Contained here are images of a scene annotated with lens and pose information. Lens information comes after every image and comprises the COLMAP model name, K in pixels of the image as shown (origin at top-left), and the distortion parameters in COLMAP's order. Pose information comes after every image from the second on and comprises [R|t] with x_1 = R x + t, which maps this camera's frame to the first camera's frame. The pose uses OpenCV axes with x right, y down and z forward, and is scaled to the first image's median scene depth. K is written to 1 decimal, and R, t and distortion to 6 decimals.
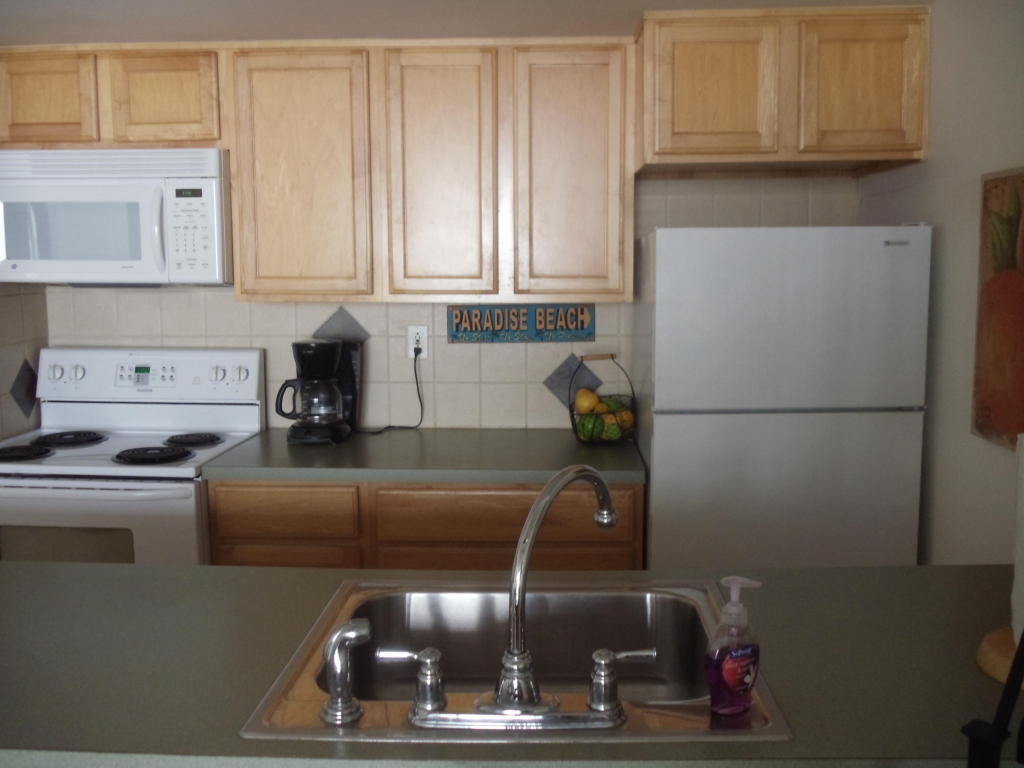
lens RADIAL K [[984.0, 0, 517.5], [0, 984.0, 384.8], [0, 0, 1]] dist [-0.051475, 0.000000]
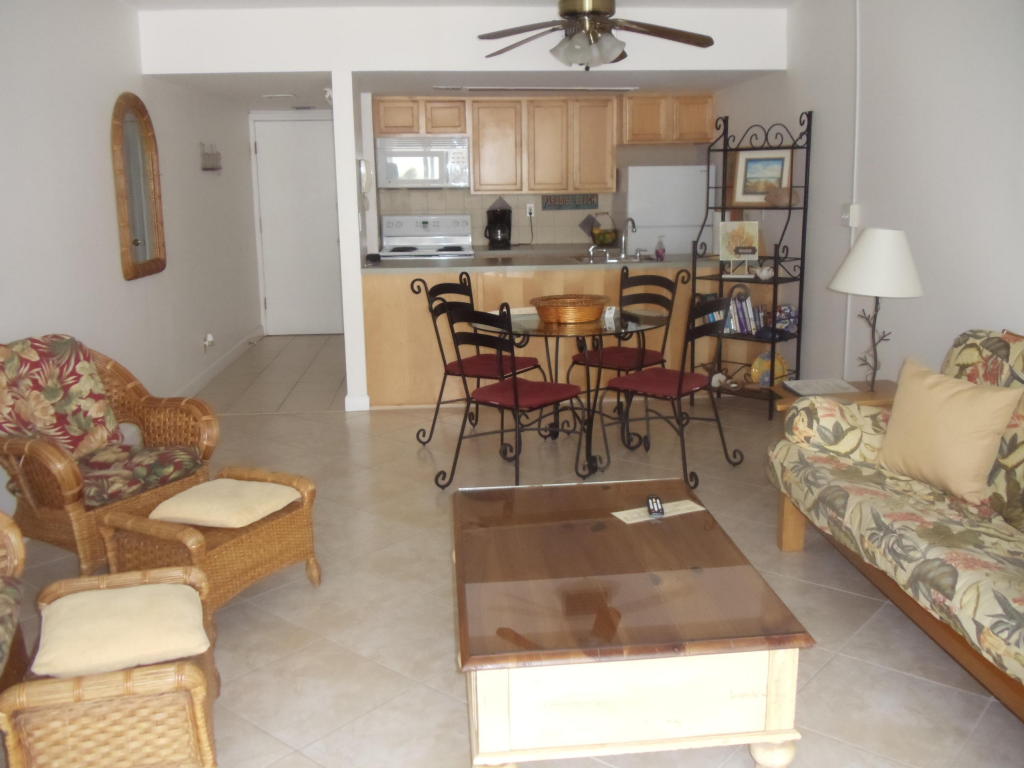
lens RADIAL K [[984.0, 0, 511.6], [0, 984.0, 387.3], [0, 0, 1]] dist [-0.051475, 0.000000]
pose [[0.994388, -0.033640, 0.100301, -0.431695], [0.024745, 0.995756, 0.088644, 0.193050], [-0.102857, -0.085665, 0.991000, -1.612347]]
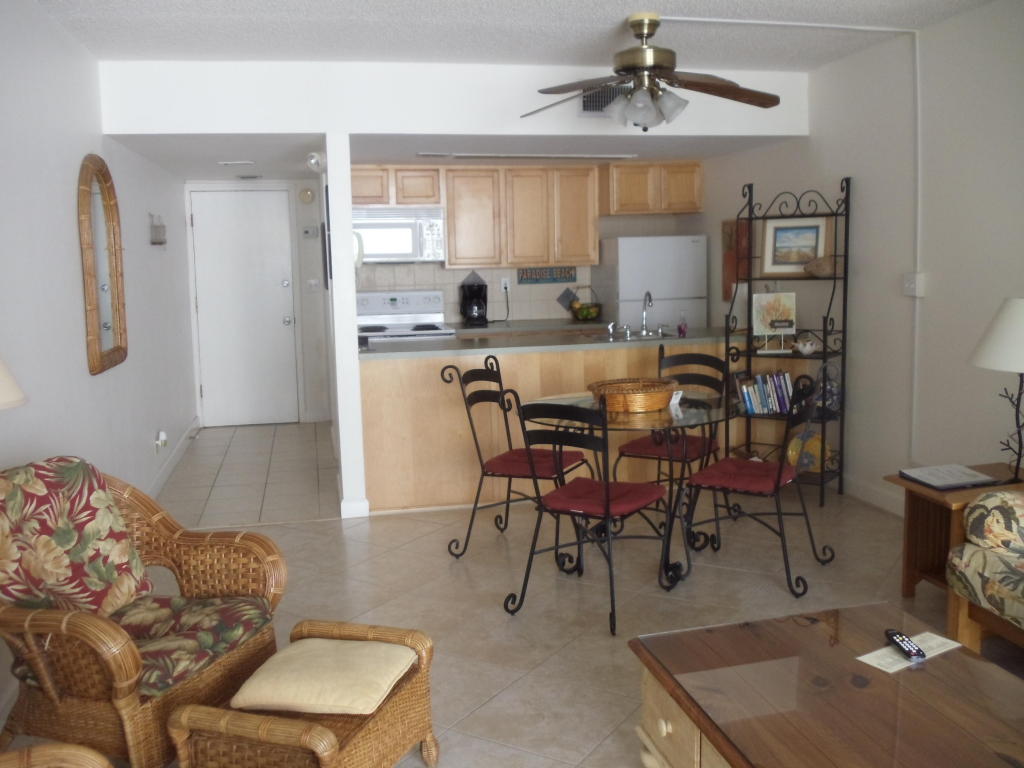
lens RADIAL K [[984.0, 0, 537.3], [0, 984.0, 367.4], [0, 0, 1]] dist [-0.051475, 0.000000]
pose [[0.964410, -0.052537, 0.259141, -0.670774], [0.053726, 0.998553, 0.002494, 0.158644], [-0.258896, 0.011517, 0.965836, -1.355714]]
